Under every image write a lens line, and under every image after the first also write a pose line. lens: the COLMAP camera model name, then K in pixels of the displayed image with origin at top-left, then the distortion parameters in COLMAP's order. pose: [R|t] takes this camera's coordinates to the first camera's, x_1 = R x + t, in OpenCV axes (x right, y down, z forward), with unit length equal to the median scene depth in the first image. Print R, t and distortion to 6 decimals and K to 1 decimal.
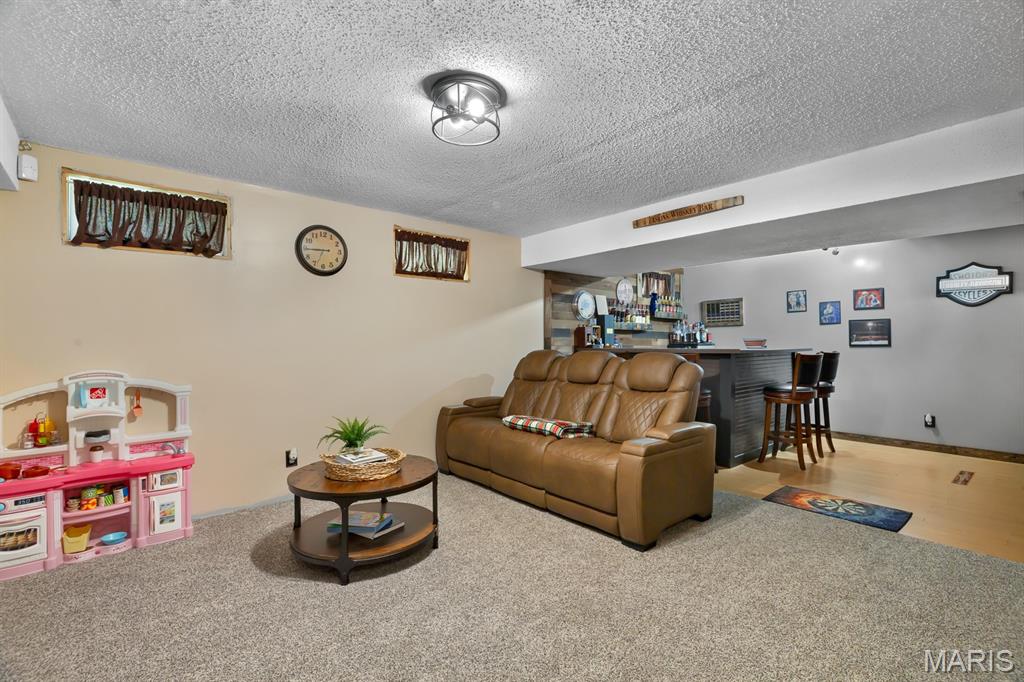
lens RADIAL K [[456.8, 0, 525.9], [0, 456.8, 342.0], [0, 0, 1]] dist [0.001355, 0.001153]
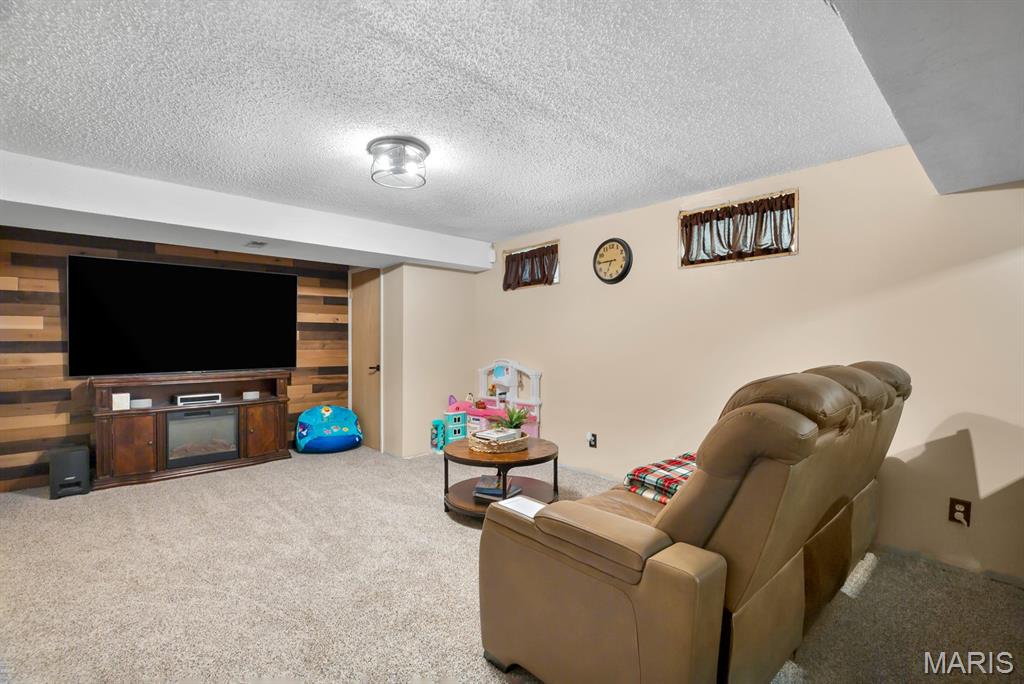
lens RADIAL K [[456.8, 0, 511.1], [0, 456.8, 344.3], [0, 0, 1]] dist [0.001355, 0.001153]
pose [[0.054216, 0.014945, -0.998417, 0.746603], [0.012571, 0.999799, 0.015648, -0.020405], [0.998450, -0.013400, 0.054017, 0.787268]]
